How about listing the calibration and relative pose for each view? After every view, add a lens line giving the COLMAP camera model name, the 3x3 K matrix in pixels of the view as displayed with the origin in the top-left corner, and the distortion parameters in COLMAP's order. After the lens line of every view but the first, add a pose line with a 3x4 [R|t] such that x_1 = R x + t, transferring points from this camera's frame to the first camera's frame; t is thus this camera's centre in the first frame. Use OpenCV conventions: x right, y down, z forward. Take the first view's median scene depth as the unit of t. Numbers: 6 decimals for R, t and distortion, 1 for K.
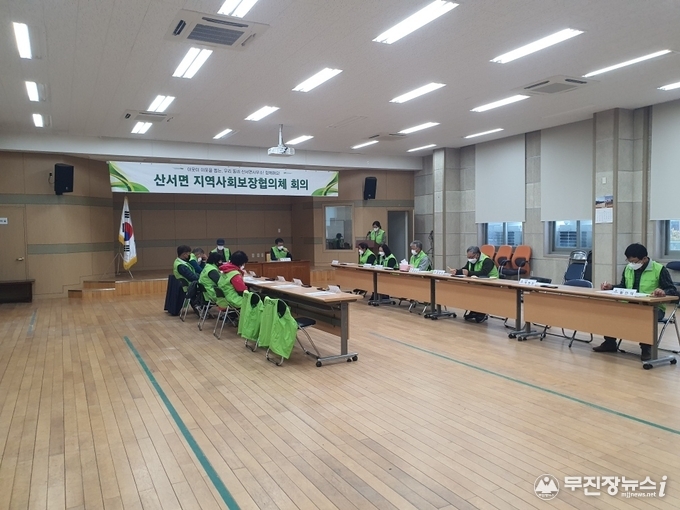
lens RADIAL K [[517.8, 0, 336.2], [0, 517.8, 255.4], [0, 0, 1]] dist [0.040220, -0.034683]
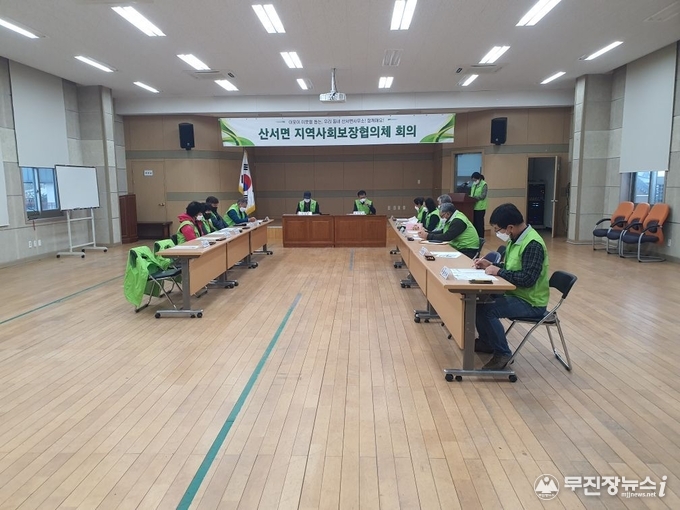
lens RADIAL K [[517.8, 0, 334.8], [0, 517.8, 261.3], [0, 0, 1]] dist [0.040220, -0.034683]
pose [[0.861456, 0.080041, -0.501485, 0.326962], [-0.027254, 0.993365, 0.111731, -0.007835], [0.507101, -0.082584, 0.857921, 0.132797]]
